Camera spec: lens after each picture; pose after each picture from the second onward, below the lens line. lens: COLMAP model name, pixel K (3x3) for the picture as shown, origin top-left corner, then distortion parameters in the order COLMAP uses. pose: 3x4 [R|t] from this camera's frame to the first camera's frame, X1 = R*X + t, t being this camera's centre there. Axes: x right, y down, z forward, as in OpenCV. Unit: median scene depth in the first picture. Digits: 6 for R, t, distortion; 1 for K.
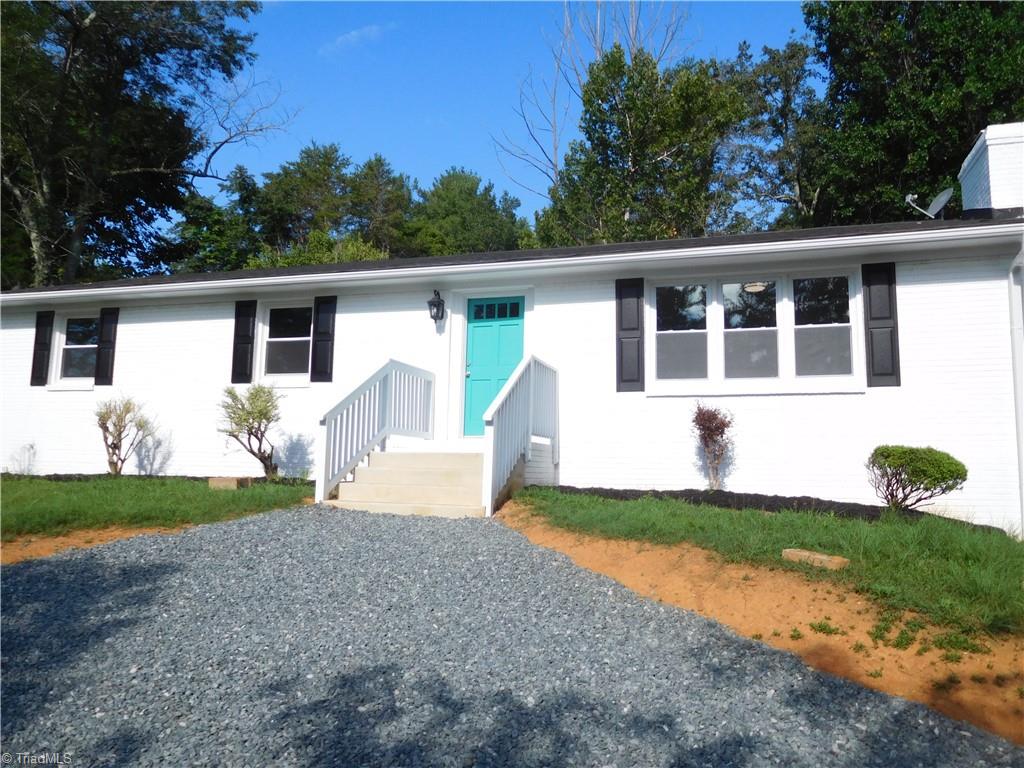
lens RADIAL K [[740.2, 0, 512.0], [0, 740.2, 384.0], [0, 0, 1]] dist [0.001885, 0.000568]
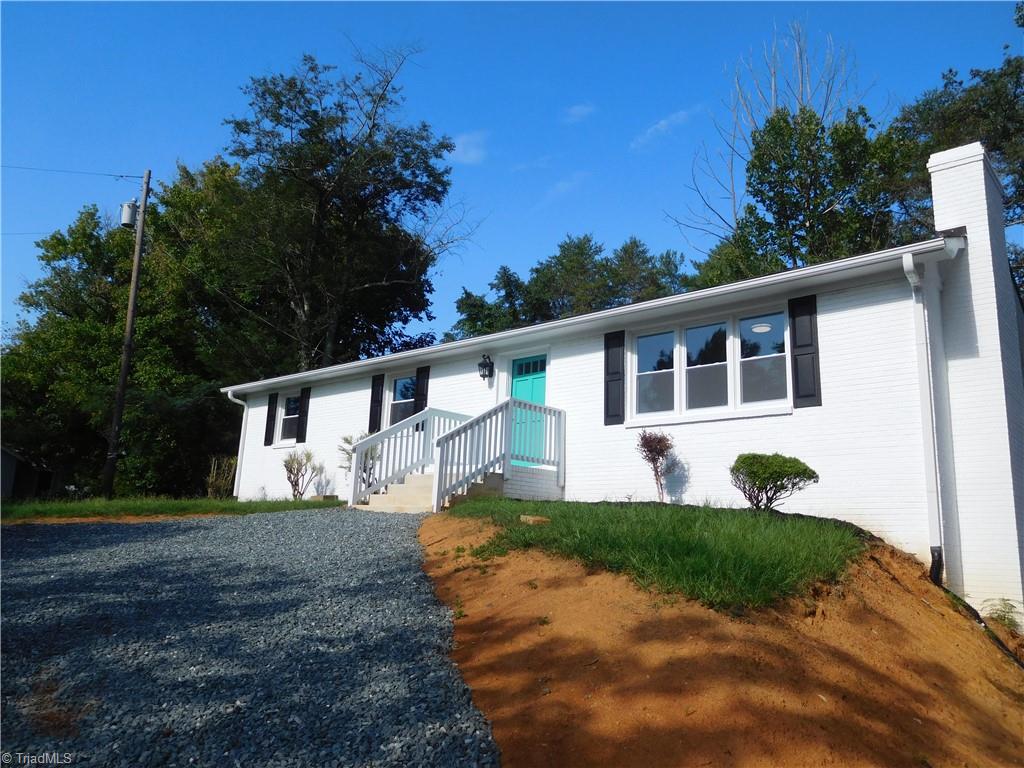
lens RADIAL K [[758.1, 0, 532.5], [0, 758.1, 393.2], [0, 0, 1]] dist [0.001188, 0.003675]
pose [[0.915035, -0.064353, -0.398209, 0.484141], [0.027574, 0.994862, -0.097415, 0.068520], [0.402432, 0.078158, 0.912108, -0.162268]]
